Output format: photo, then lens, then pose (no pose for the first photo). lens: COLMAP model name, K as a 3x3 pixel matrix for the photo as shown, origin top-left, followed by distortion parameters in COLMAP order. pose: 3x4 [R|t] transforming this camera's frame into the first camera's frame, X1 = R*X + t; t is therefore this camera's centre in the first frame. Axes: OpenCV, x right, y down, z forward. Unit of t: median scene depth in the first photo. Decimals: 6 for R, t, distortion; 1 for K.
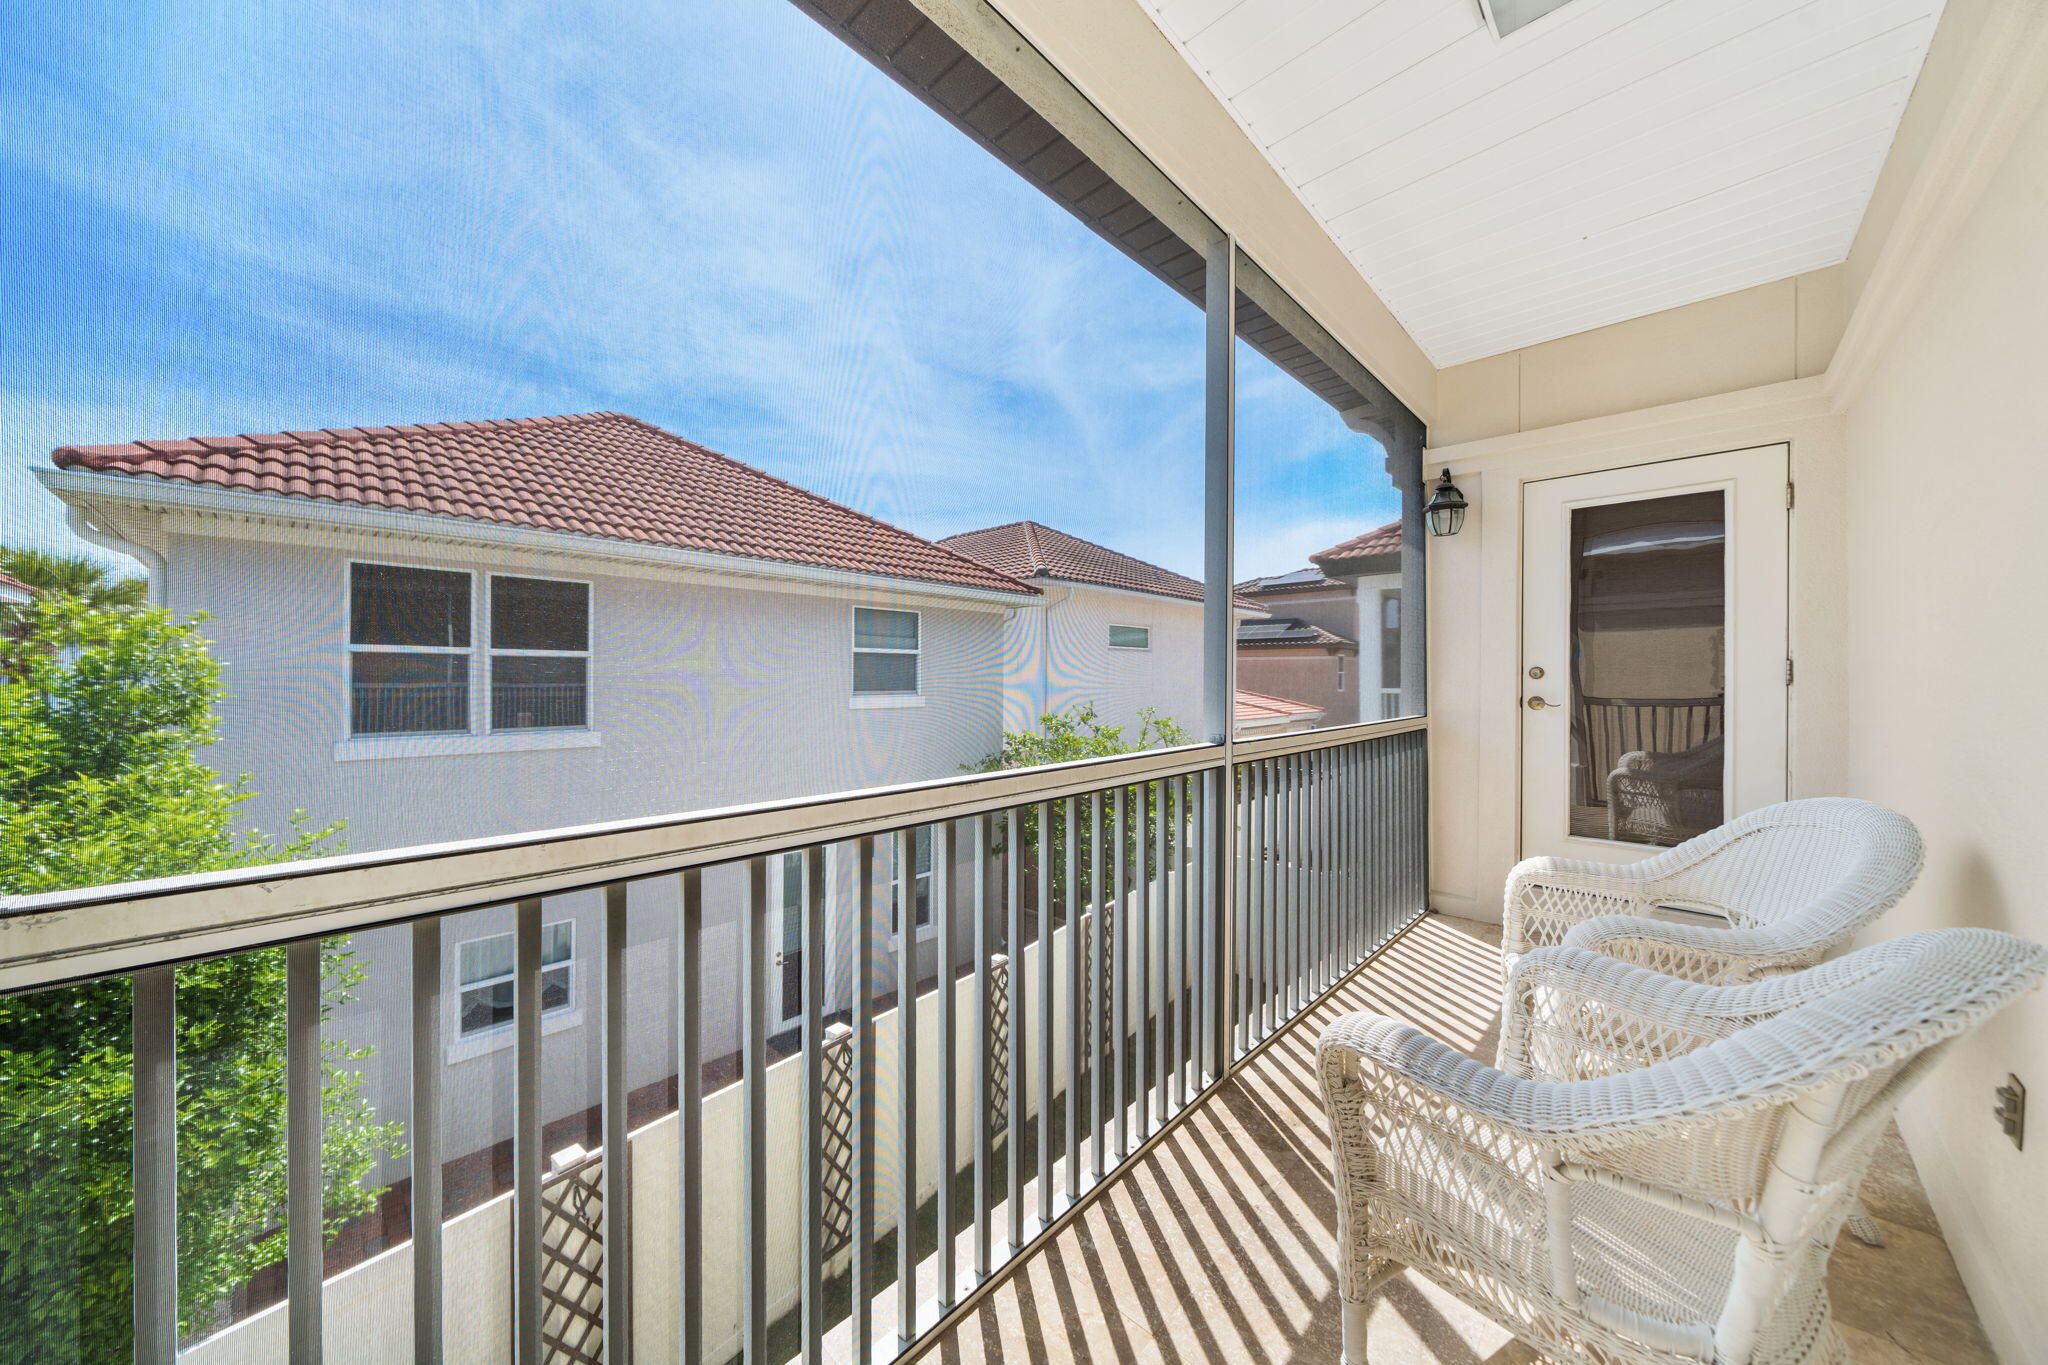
lens RADIAL K [[719.7, 0, 987.1], [0, 719.7, 677.1], [0, 0, 1]] dist [-0.014487, 0.000015]
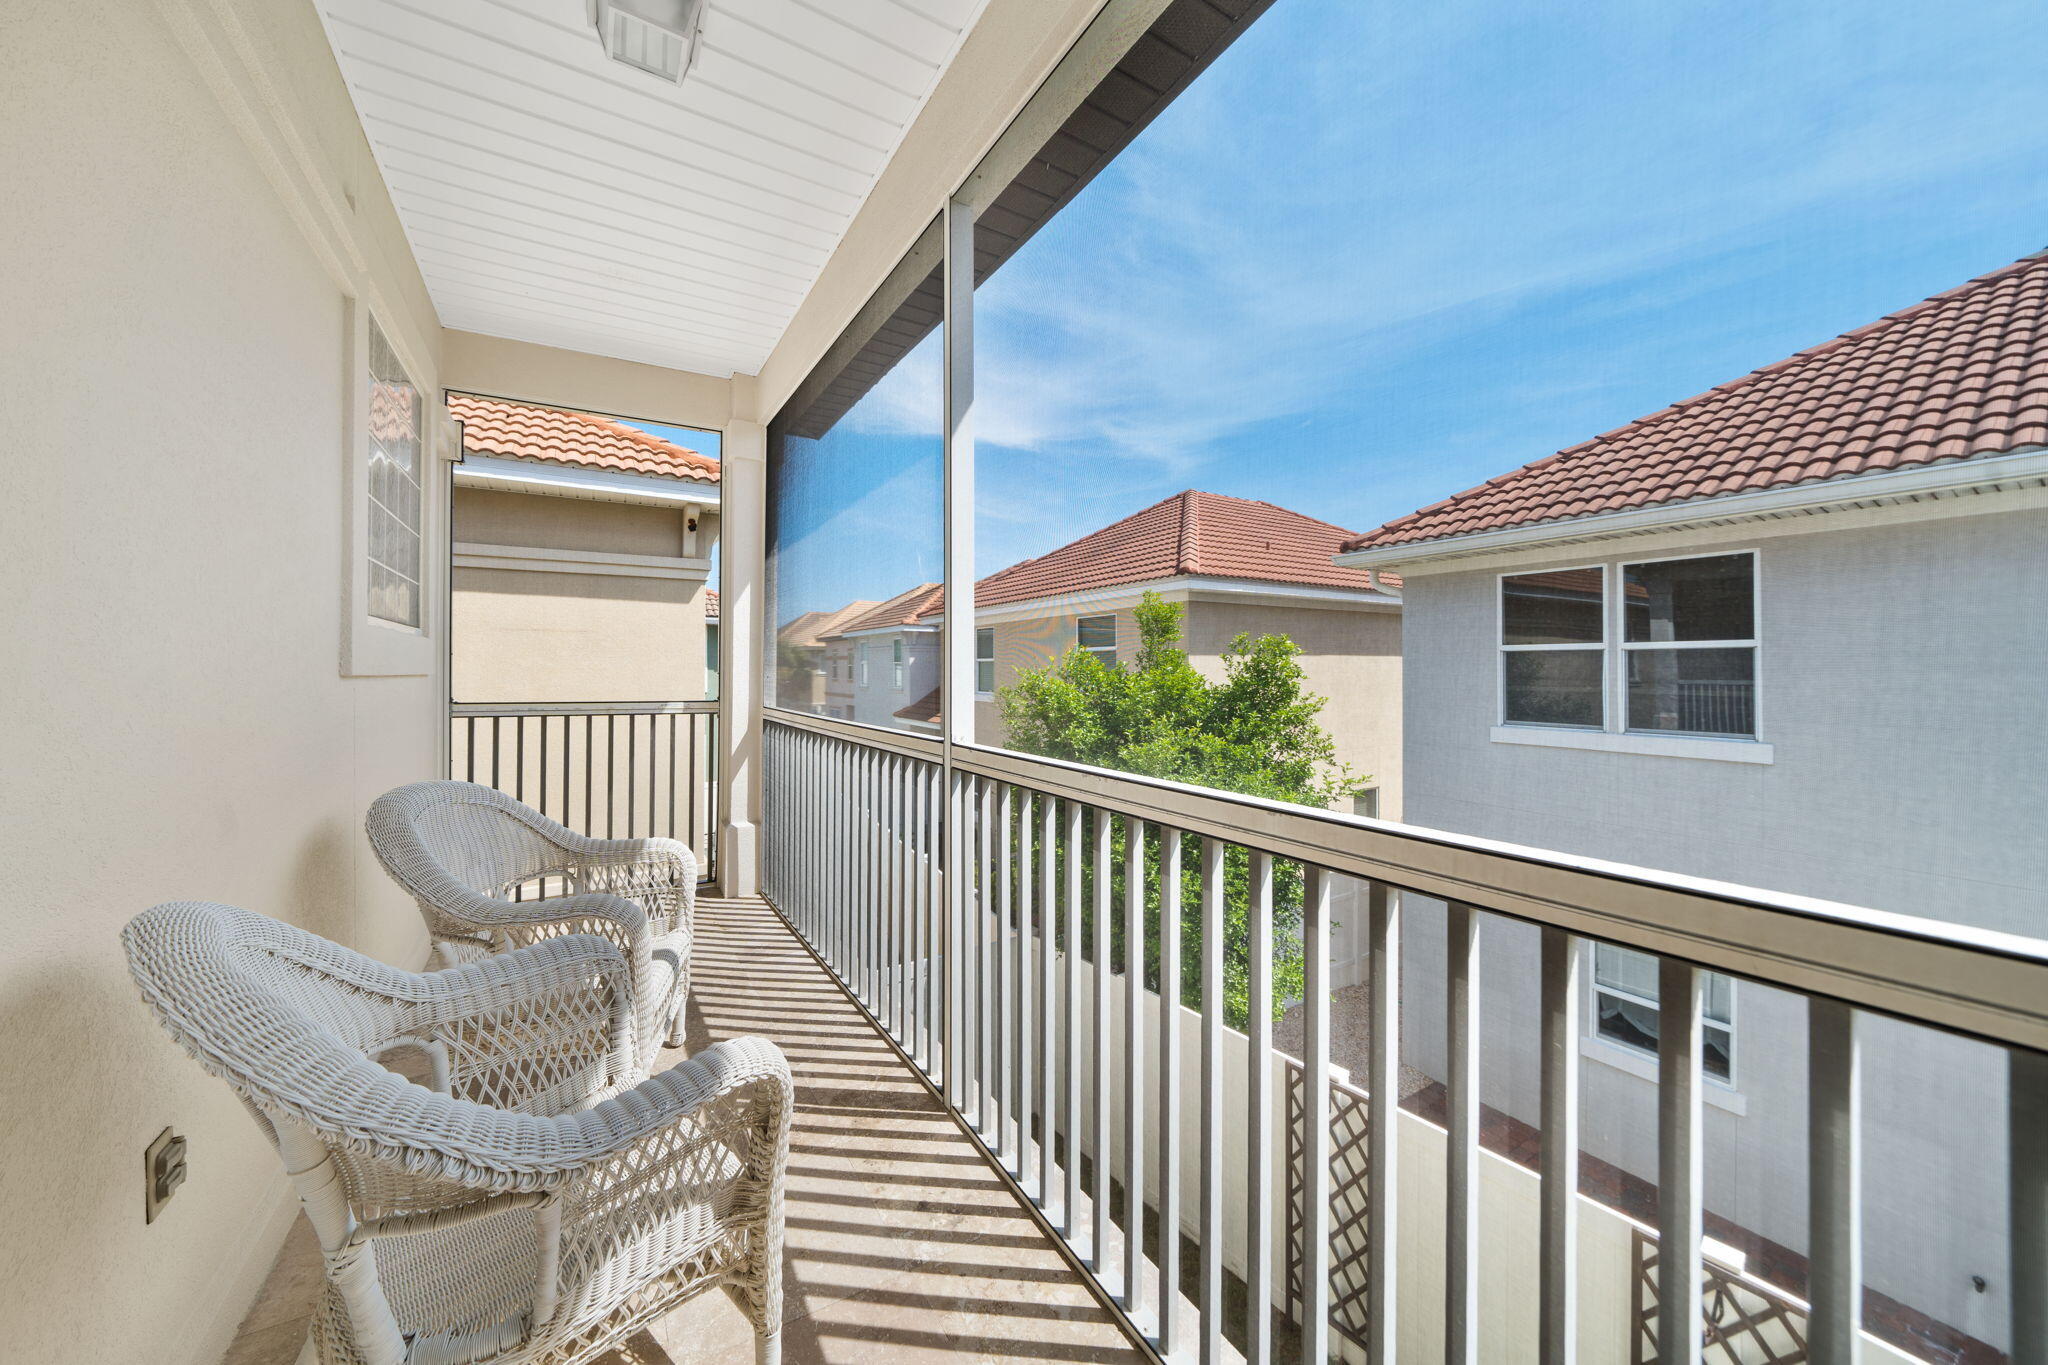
lens RADIAL K [[708.4, 0, 1017.6], [0, 708.4, 676.6], [0, 0, 1]] dist [0.001118, -0.000031]
pose [[-0.239646, 0.001986, -0.970858, 0.409729], [0.000258, 0.999998, 0.001982, 0.002629], [0.970860, 0.000225, -0.239646, 0.448185]]
